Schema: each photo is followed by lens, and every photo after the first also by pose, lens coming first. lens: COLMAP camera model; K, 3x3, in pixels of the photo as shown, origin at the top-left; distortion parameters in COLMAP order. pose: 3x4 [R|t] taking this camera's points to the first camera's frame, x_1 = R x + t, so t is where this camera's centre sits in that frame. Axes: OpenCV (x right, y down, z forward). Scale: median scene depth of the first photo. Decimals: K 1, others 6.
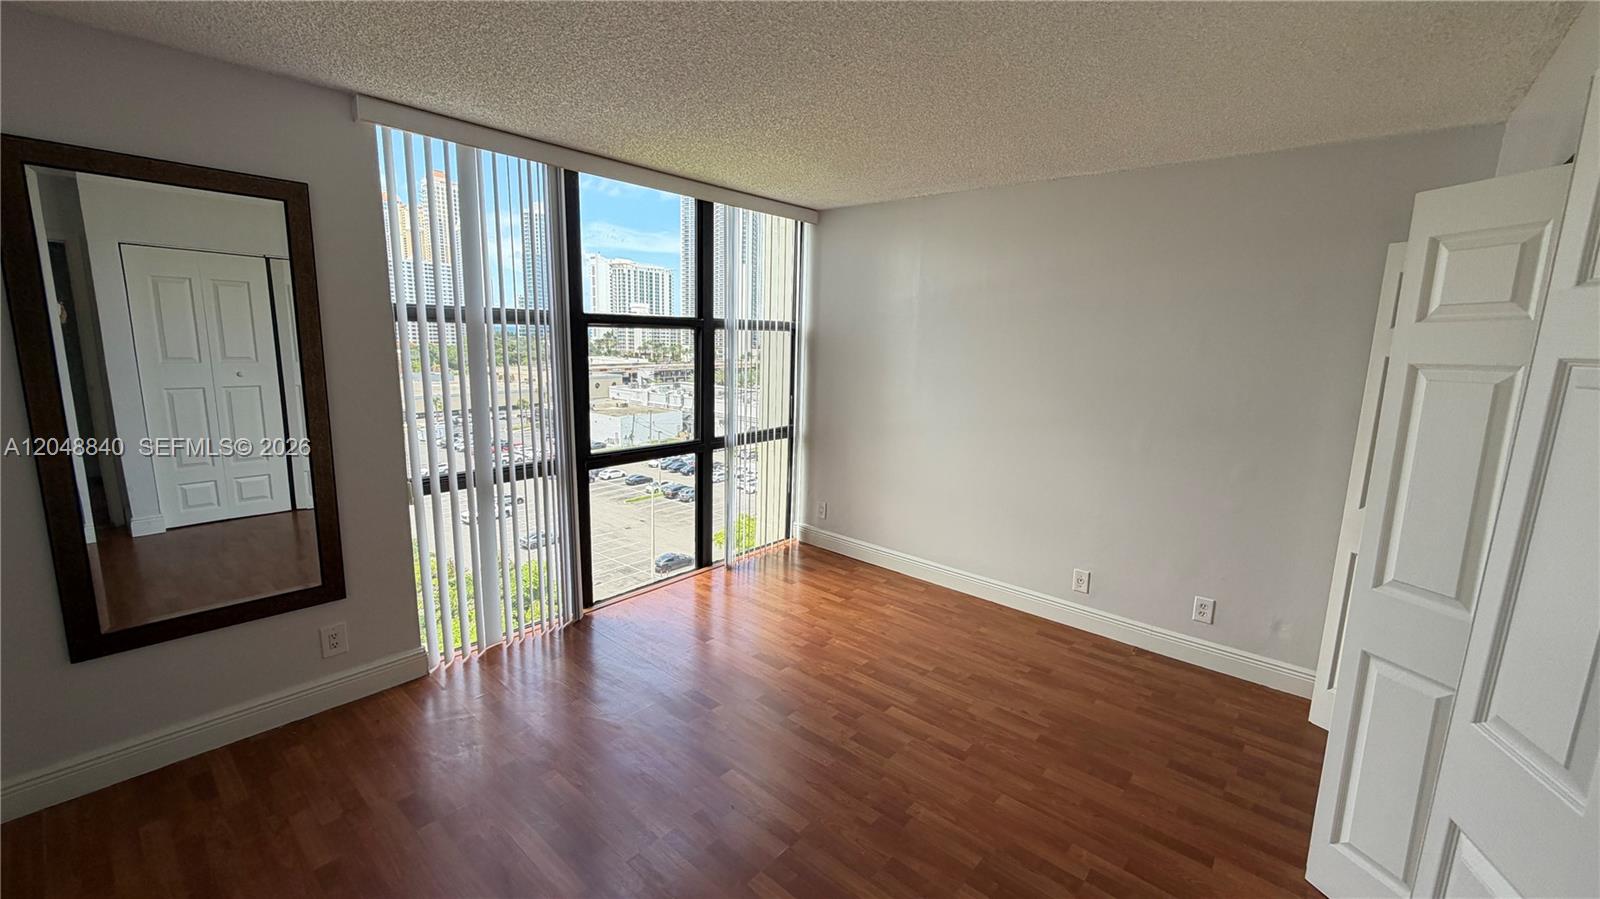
lens RADIAL K [[636.3, 0, 799.1], [0, 636.3, 451.6], [0, 0, 1]] dist [-0.002225, 0.000593]
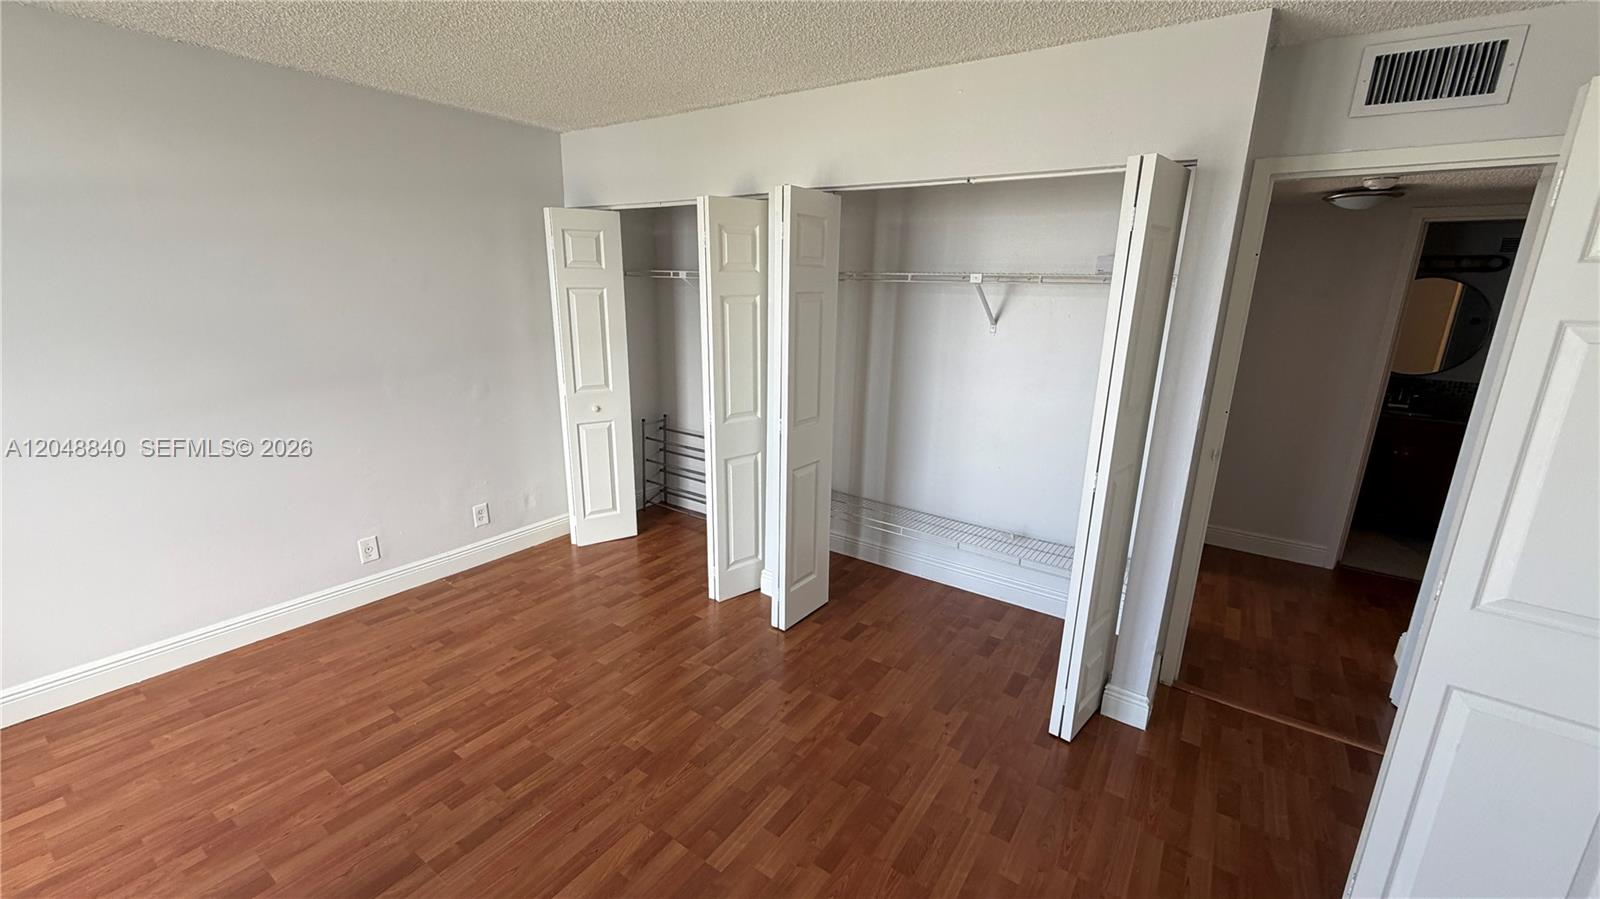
lens RADIAL K [[636.3, 0, 794.7], [0, 636.3, 446.7], [0, 0, 1]] dist [-0.002225, 0.000593]
pose [[-0.094423, -0.276303, 0.956421, -0.486858], [0.159186, 0.944162, 0.288477, -0.109820], [-0.982723, 0.179487, -0.045167, 0.478320]]
